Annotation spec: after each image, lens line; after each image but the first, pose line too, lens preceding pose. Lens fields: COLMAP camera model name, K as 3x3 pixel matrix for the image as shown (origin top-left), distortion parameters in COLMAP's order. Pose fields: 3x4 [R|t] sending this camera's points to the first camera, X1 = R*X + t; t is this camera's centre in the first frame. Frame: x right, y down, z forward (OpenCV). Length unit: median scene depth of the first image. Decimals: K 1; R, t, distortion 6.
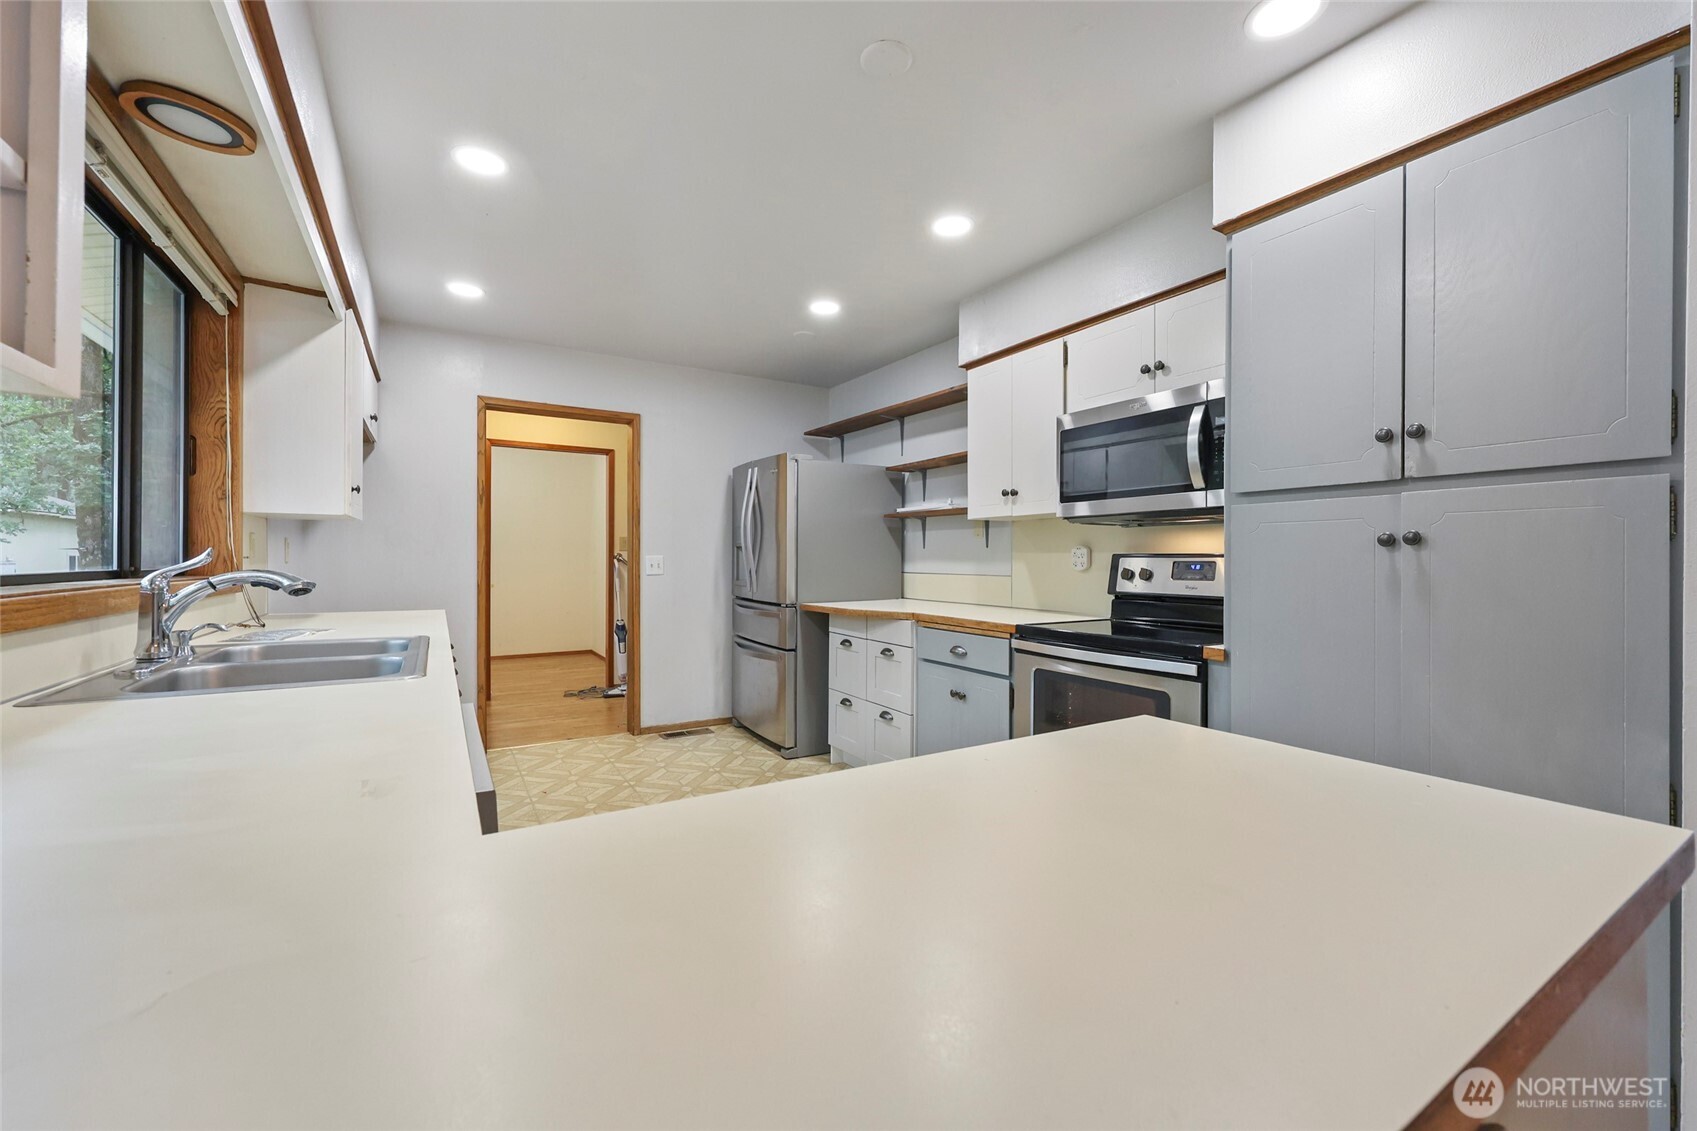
lens RADIAL K [[683.3, 0, 851.2], [0, 683.3, 563.0], [0, 0, 1]] dist [-0.002359, -0.000732]
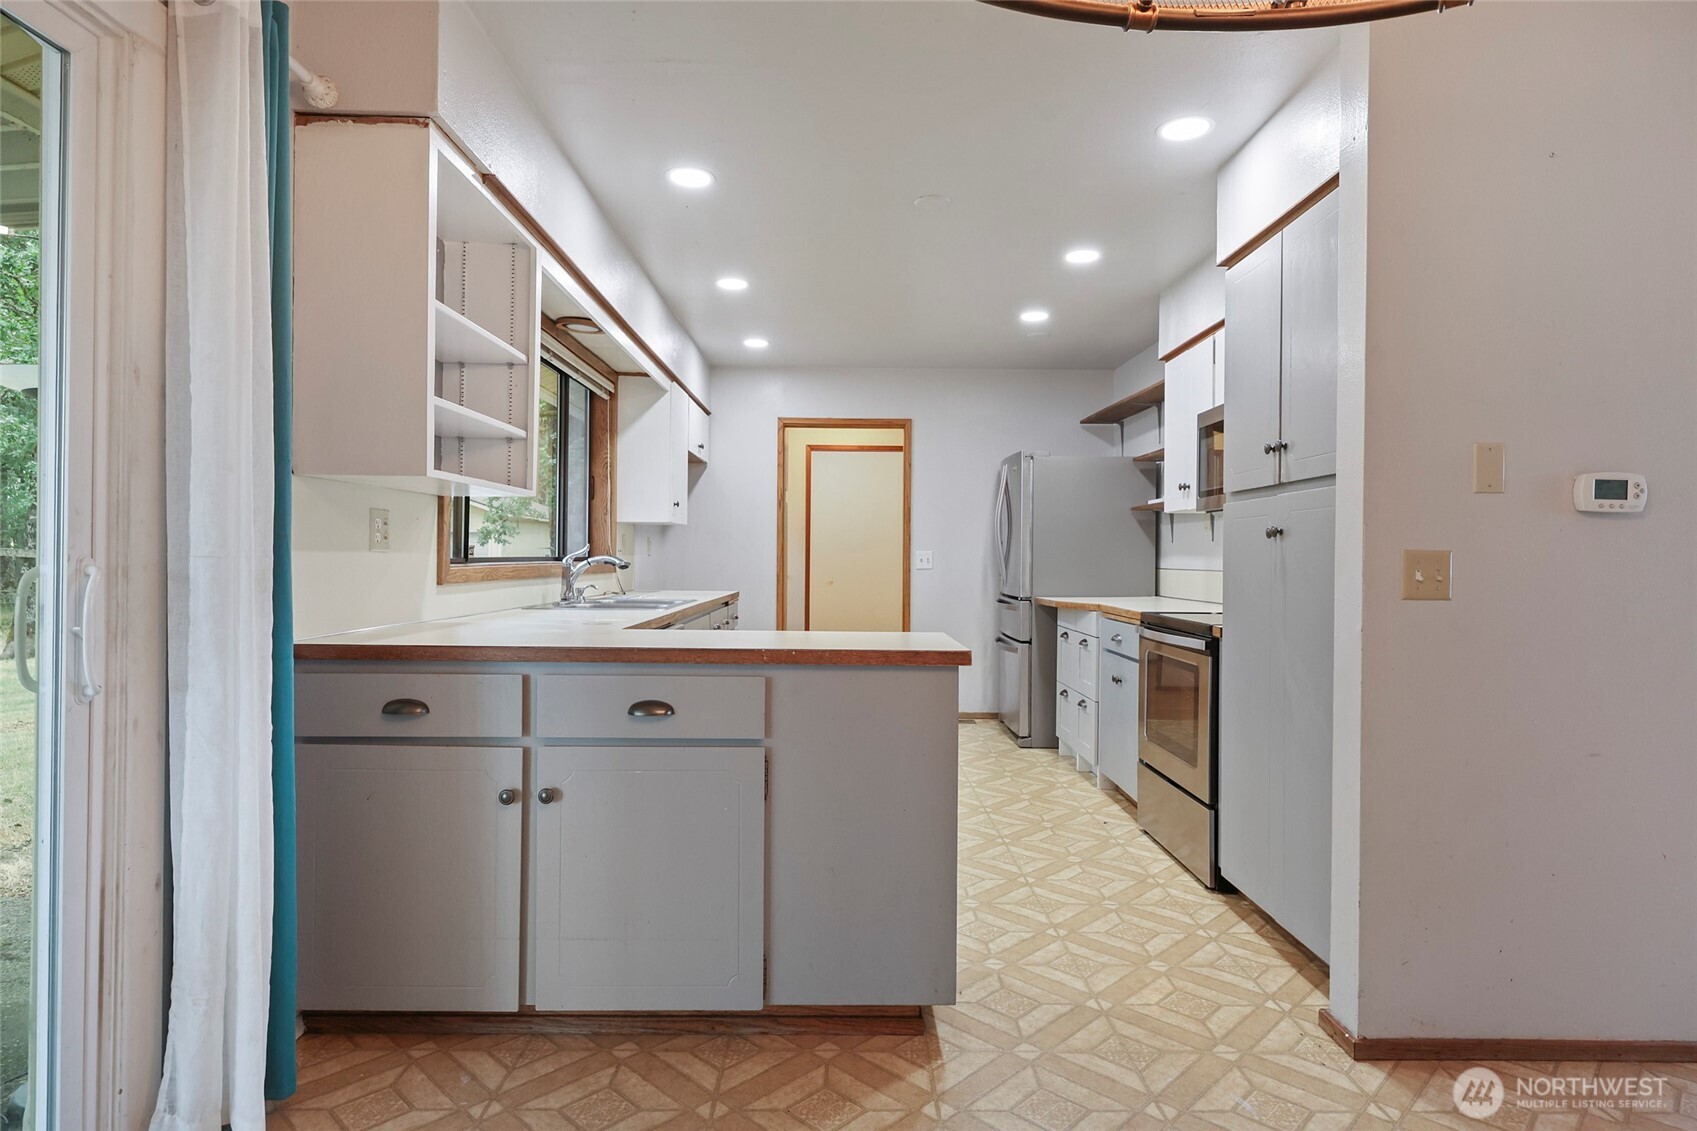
lens RADIAL K [[934.8, 0, 848.1], [0, 934.8, 561.4], [0, 0, 1]] dist [-0.006564, -0.000227]
pose [[0.856638, 0.004380, -0.515900, 0.487599], [-0.006491, 0.999976, -0.002288, 0.012980], [0.515877, 0.005309, 0.856646, -0.410870]]
